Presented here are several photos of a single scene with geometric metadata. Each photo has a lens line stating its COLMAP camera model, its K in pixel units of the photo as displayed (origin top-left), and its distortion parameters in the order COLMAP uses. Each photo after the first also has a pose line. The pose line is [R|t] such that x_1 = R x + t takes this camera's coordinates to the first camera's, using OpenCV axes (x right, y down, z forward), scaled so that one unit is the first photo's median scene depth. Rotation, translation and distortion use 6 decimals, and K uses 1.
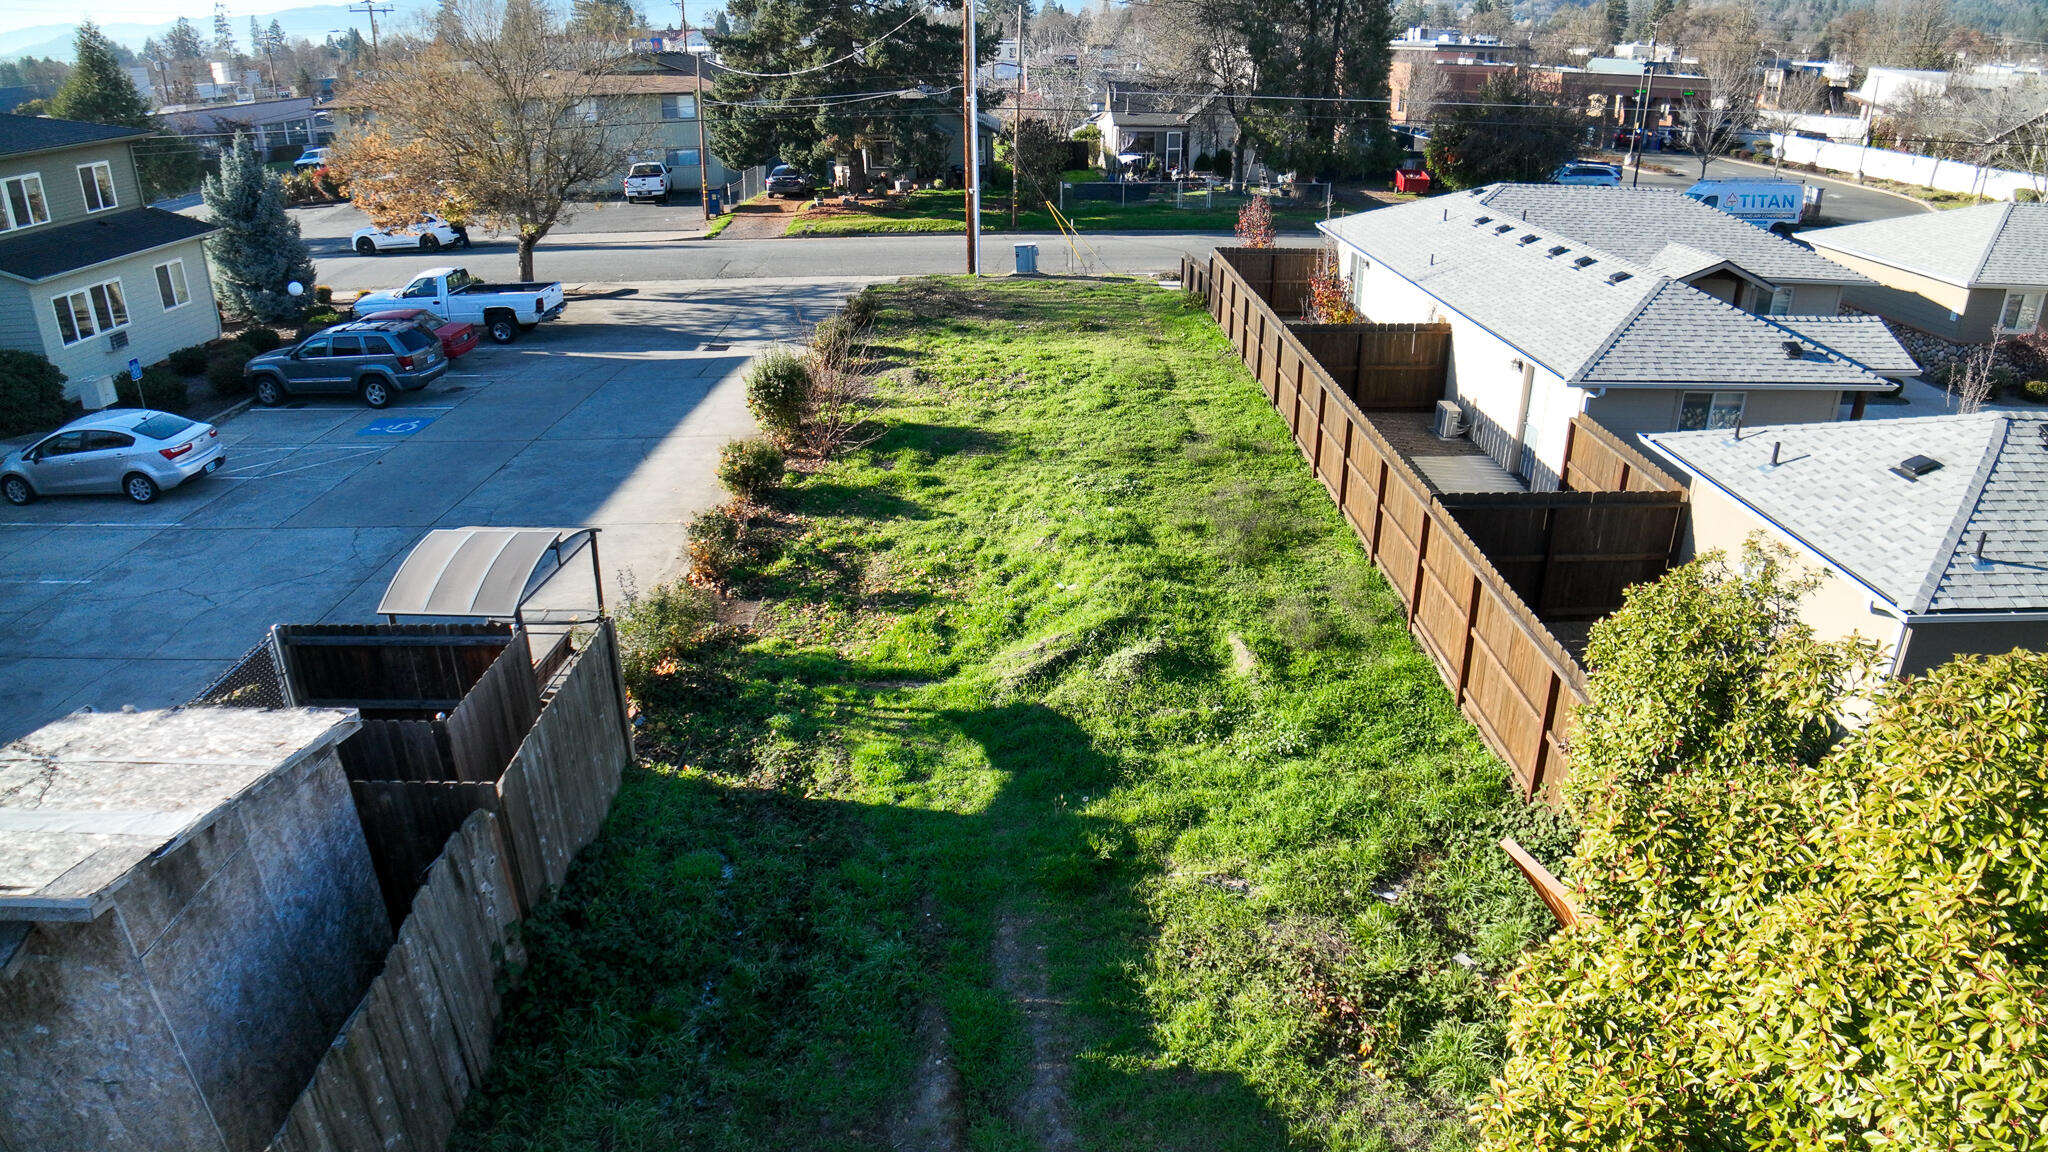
lens RADIAL K [[1221.4, 0, 1046.2], [0, 1221.4, 573.7], [0, 0, 1]] dist [-0.128627, 0.022495]
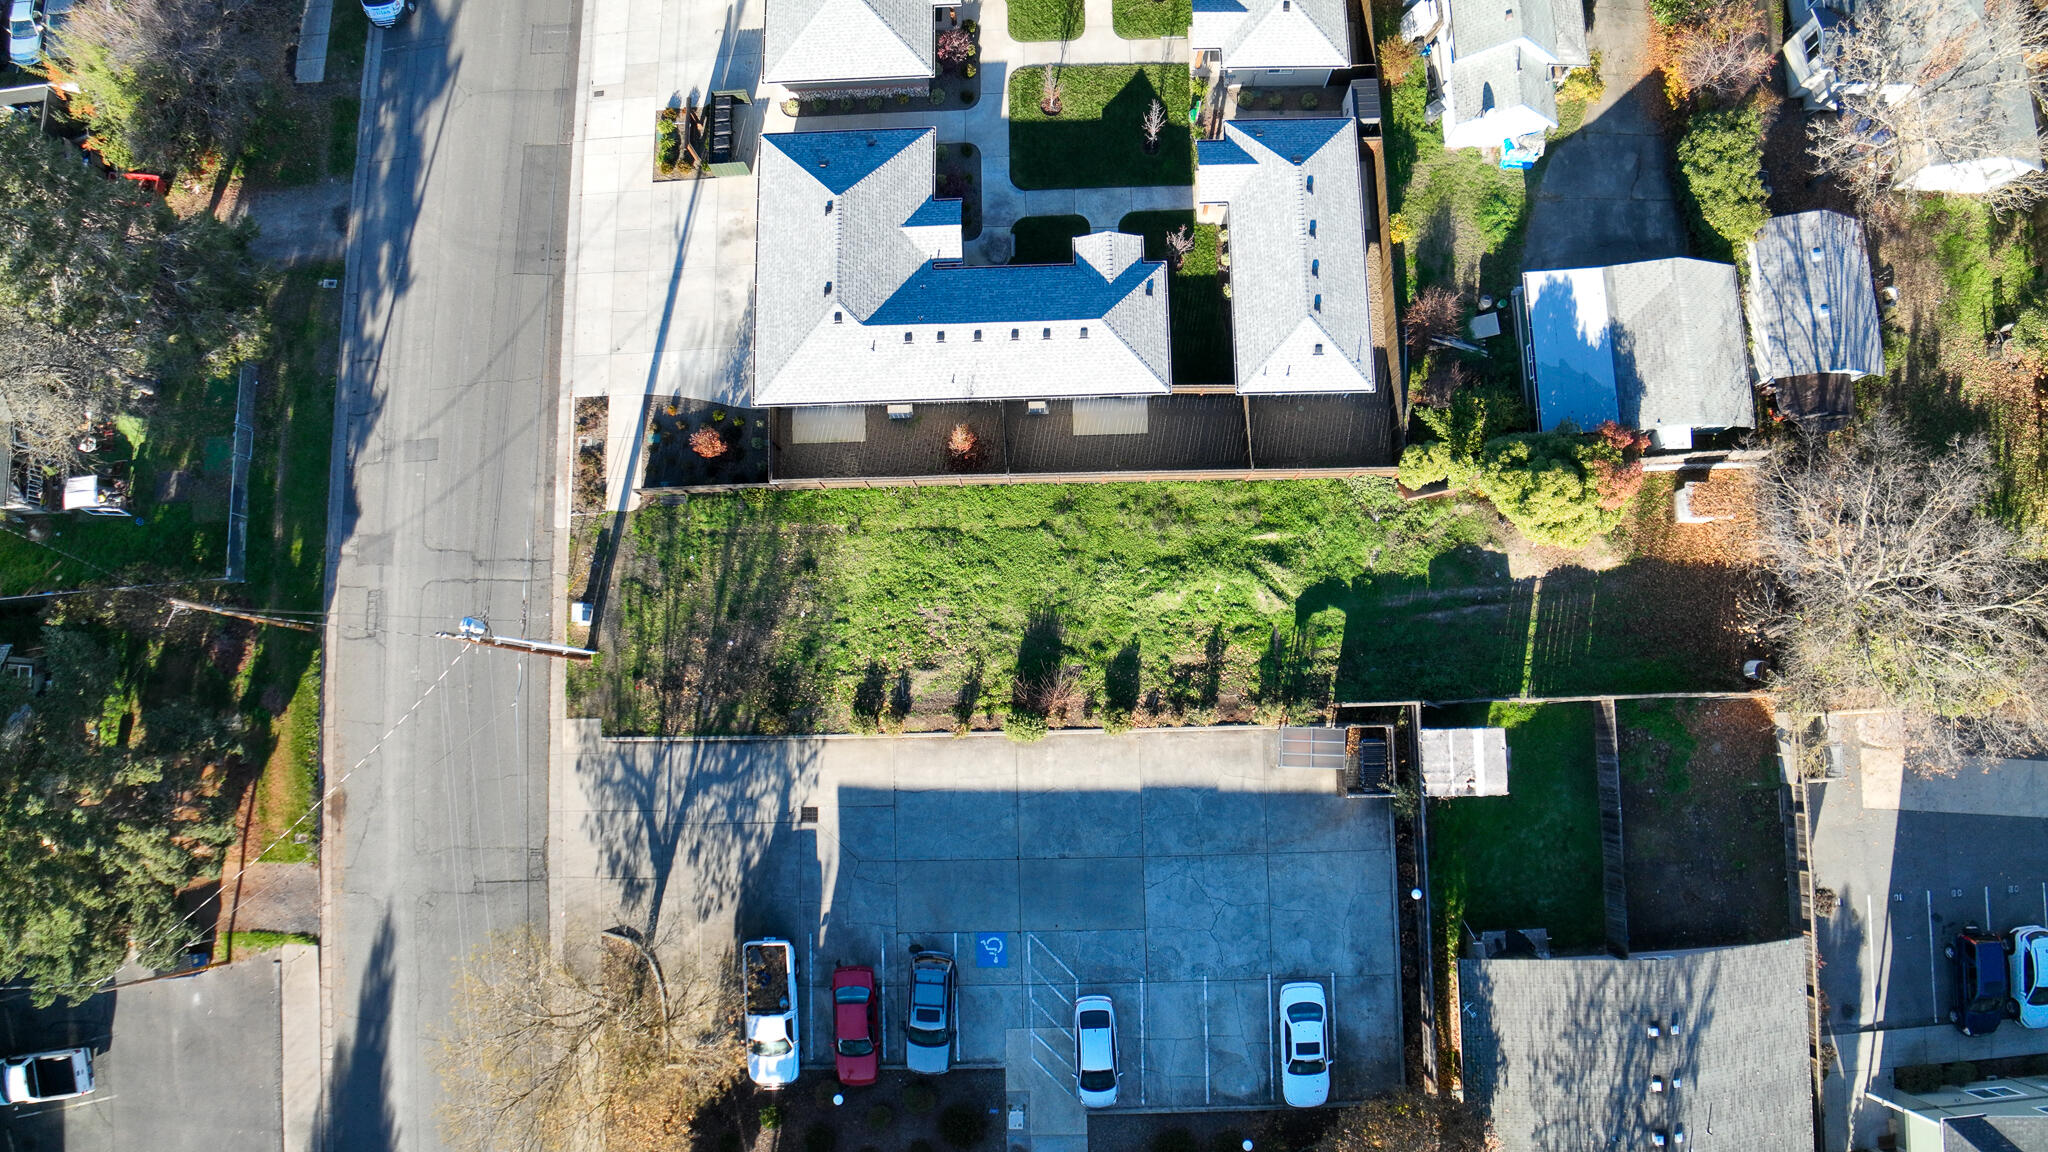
lens RADIAL K [[1229.5, 0, 1029.0], [0, 1229.5, 572.3], [0, 0, 1]] dist [-0.132838, 0.021023]
pose [[-0.001852, -0.991915, 0.126889, -0.242443], [0.425864, 0.114025, 0.897573, -2.164753], [-0.904785, 0.055699, 0.422210, 0.132314]]
